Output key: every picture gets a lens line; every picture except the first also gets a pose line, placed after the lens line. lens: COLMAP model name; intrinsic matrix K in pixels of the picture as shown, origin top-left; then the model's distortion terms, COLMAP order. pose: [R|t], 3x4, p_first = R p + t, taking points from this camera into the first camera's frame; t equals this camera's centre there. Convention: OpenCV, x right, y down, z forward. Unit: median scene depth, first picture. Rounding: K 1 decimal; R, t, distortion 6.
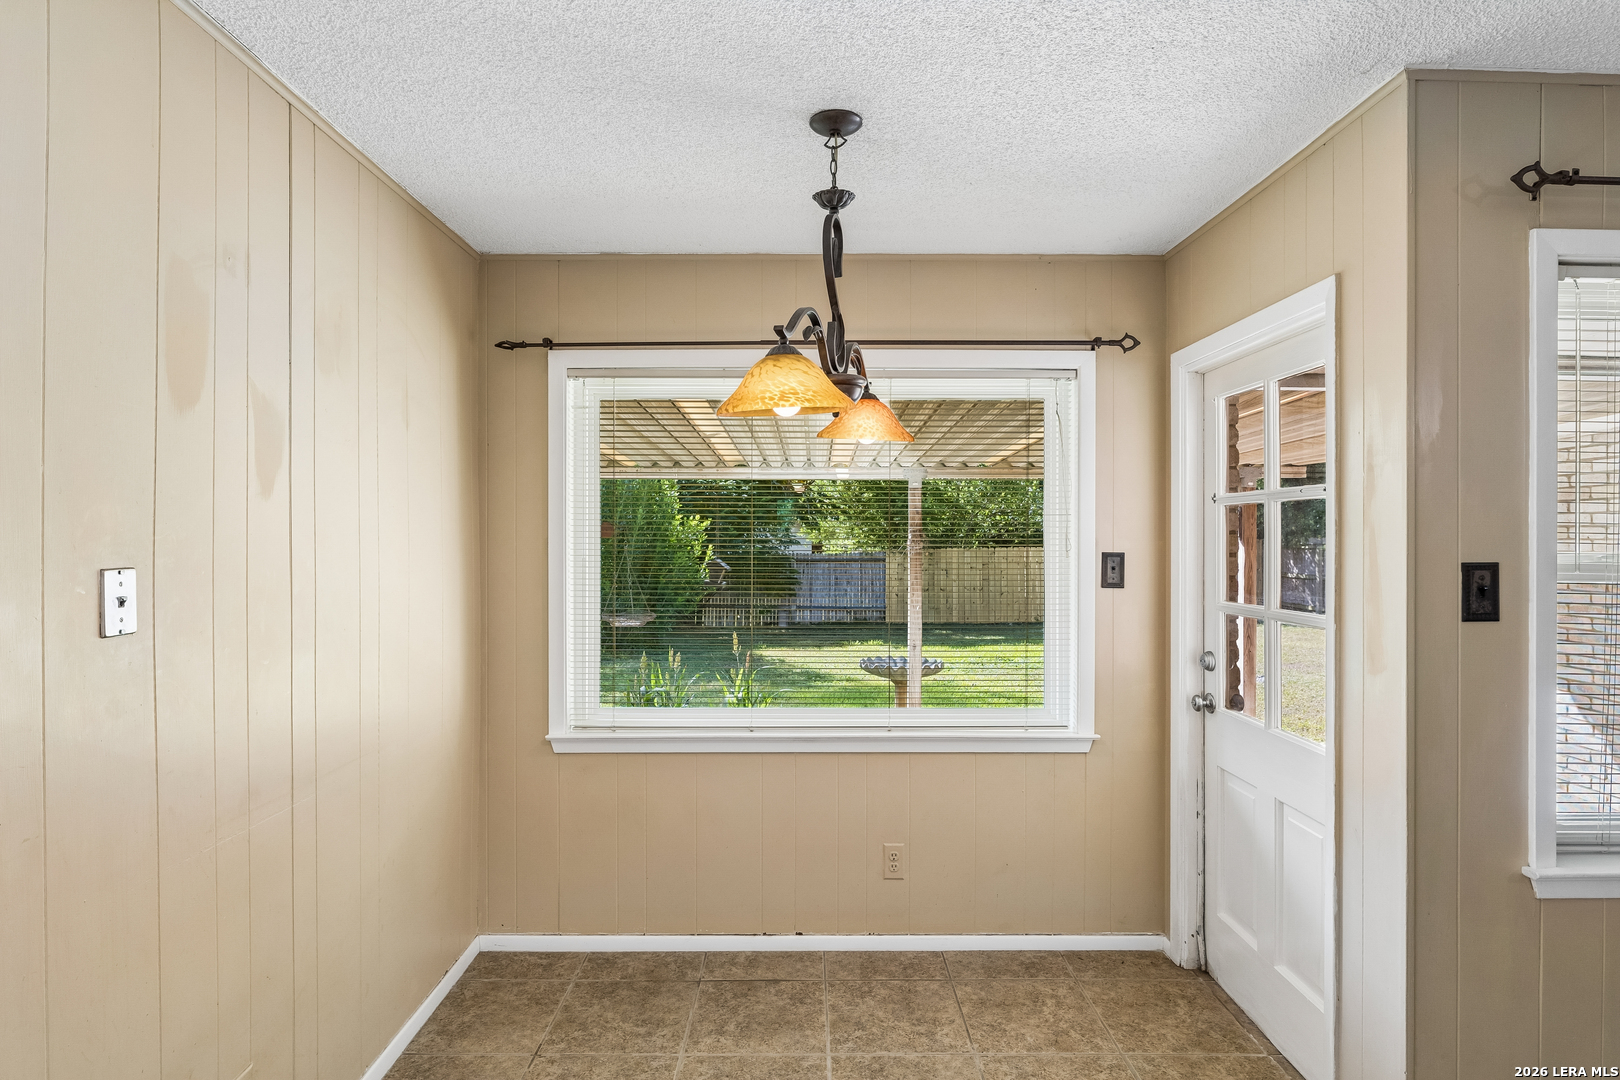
lens RADIAL K [[910.6, 0, 807.2], [0, 910.6, 537.7], [0, 0, 1]] dist [0.000353, 0.000181]
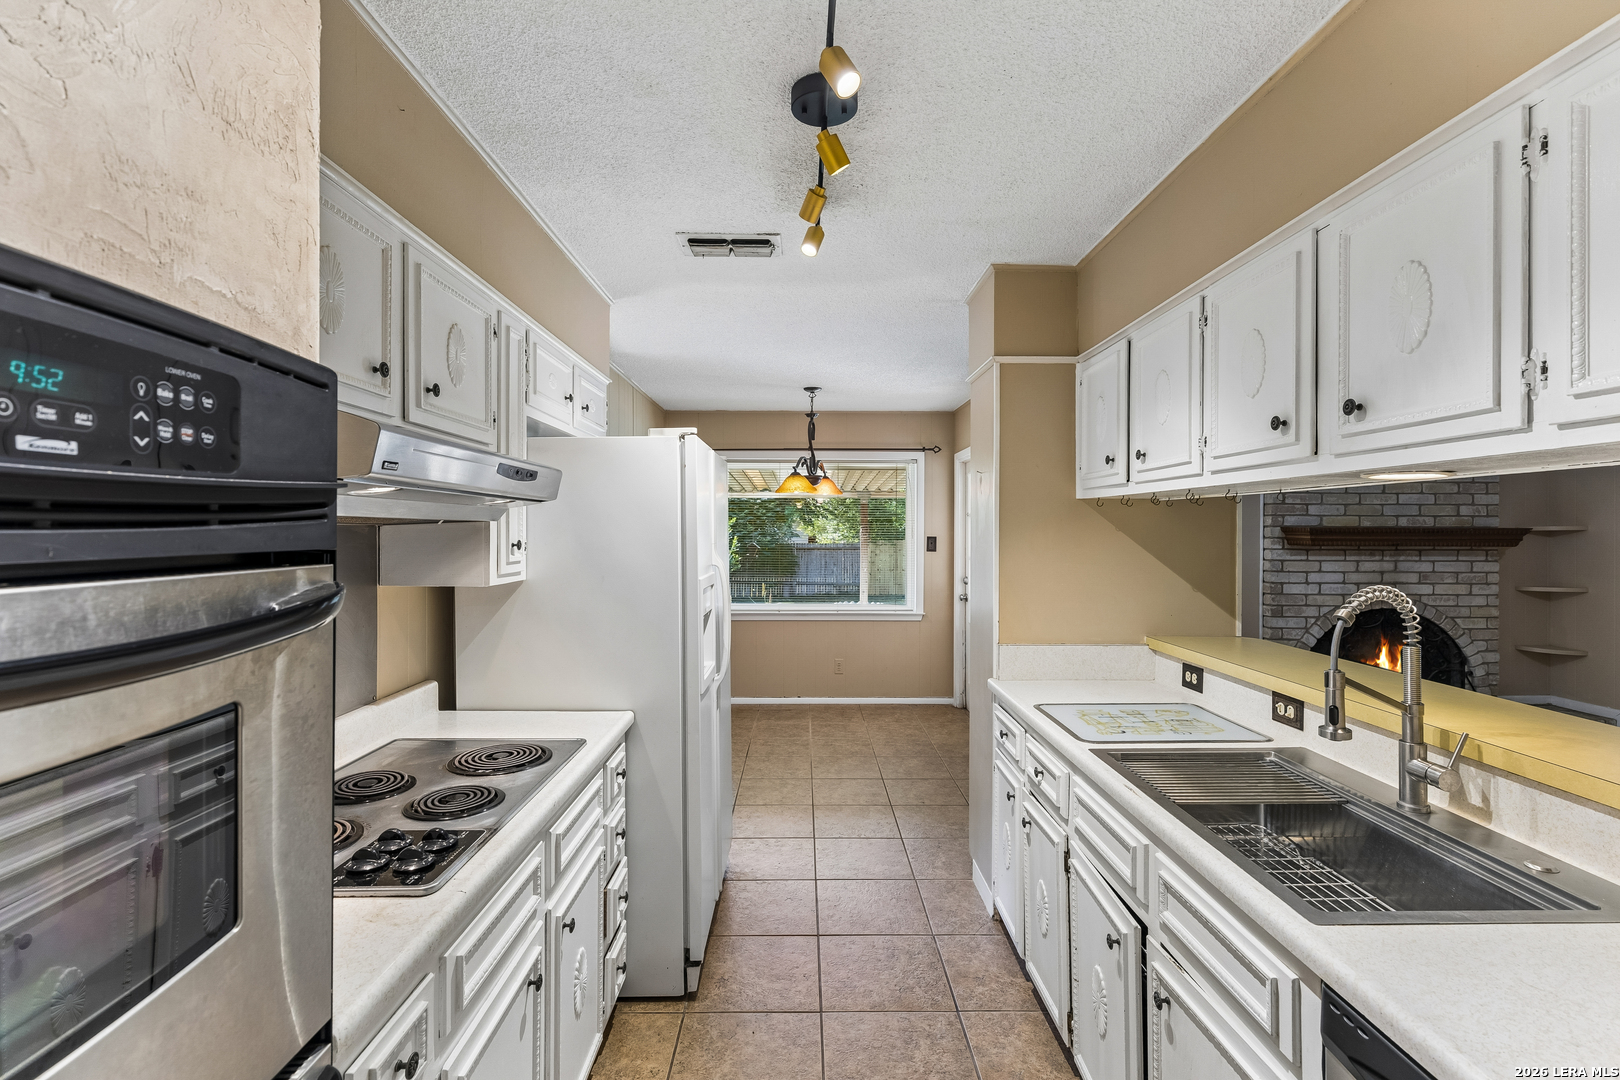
lens RADIAL K [[739.5, 0, 812.9], [0, 739.5, 530.8], [0, 0, 1]] dist [0.001001, -0.000521]
pose [[0.999944, 0.001465, 0.010506, 0.004985], [-0.001444, 0.999997, -0.001951, 0.004974], [-0.010509, 0.001936, 0.999943, -0.923747]]
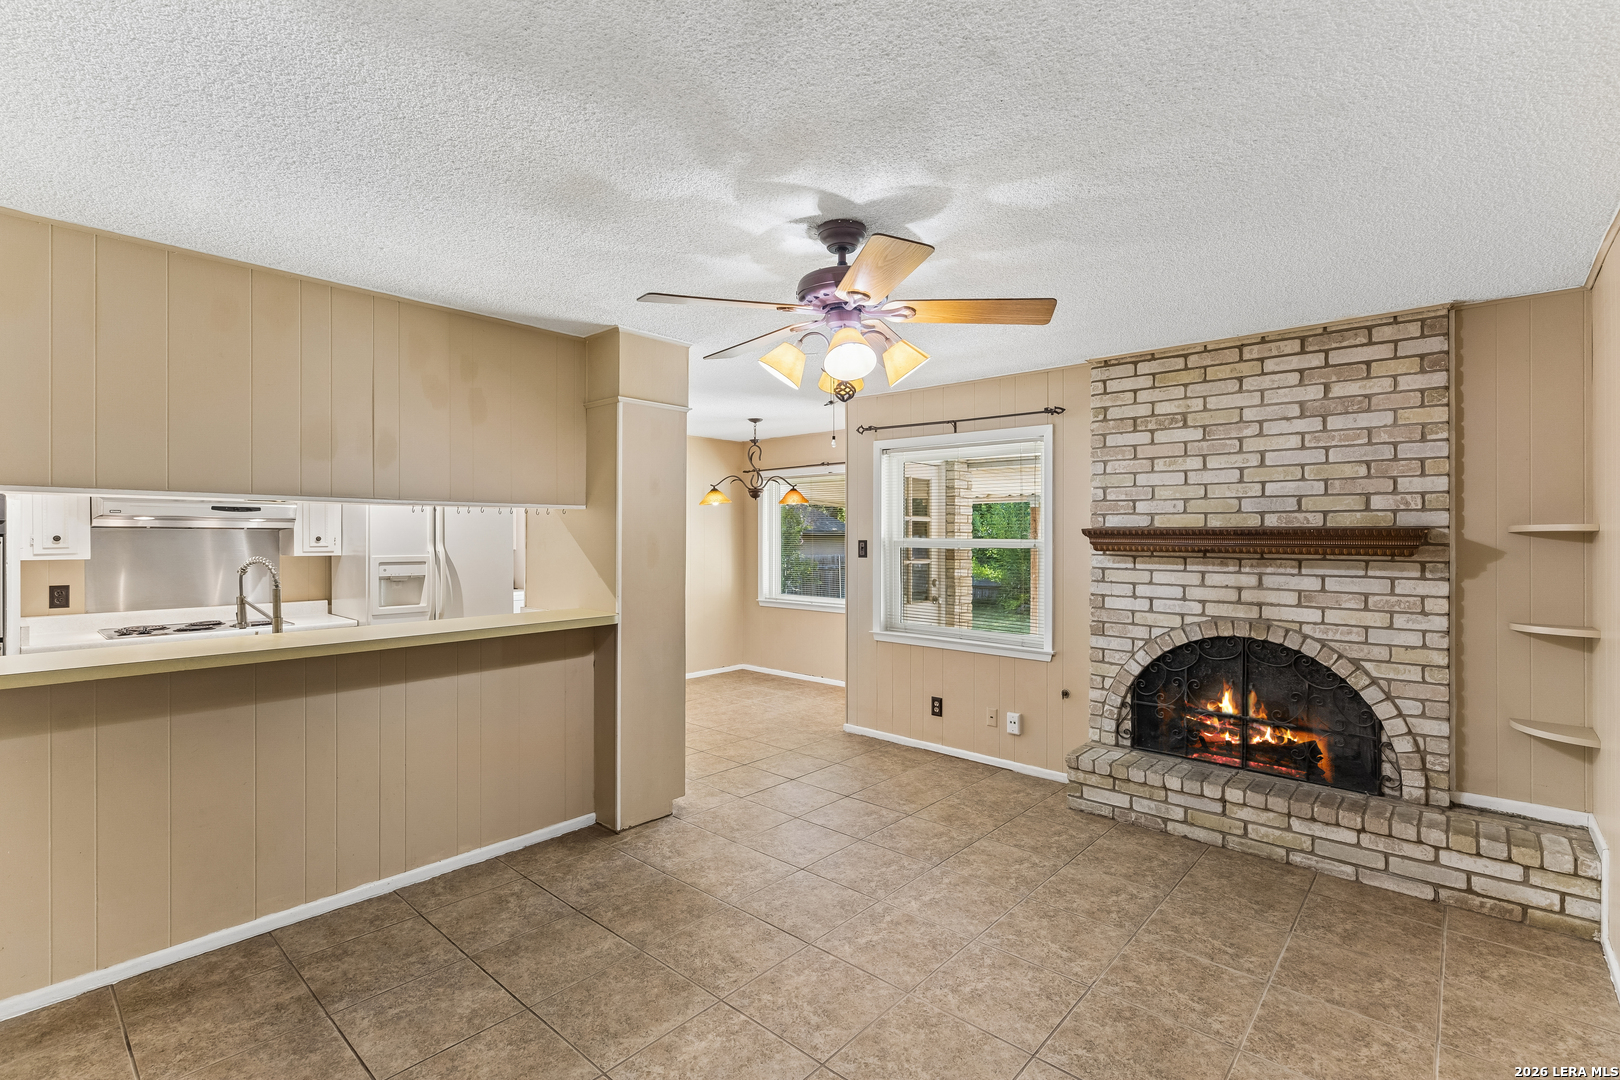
lens RADIAL K [[739.5, 0, 799.8], [0, 739.5, 537.3], [0, 0, 1]] dist [0.001001, -0.000521]
pose [[0.739905, 0.002726, -0.672706, 1.448441], [-0.005458, 0.999983, -0.001951, 0.013171], [0.672689, 0.005115, 0.739907, -0.714555]]
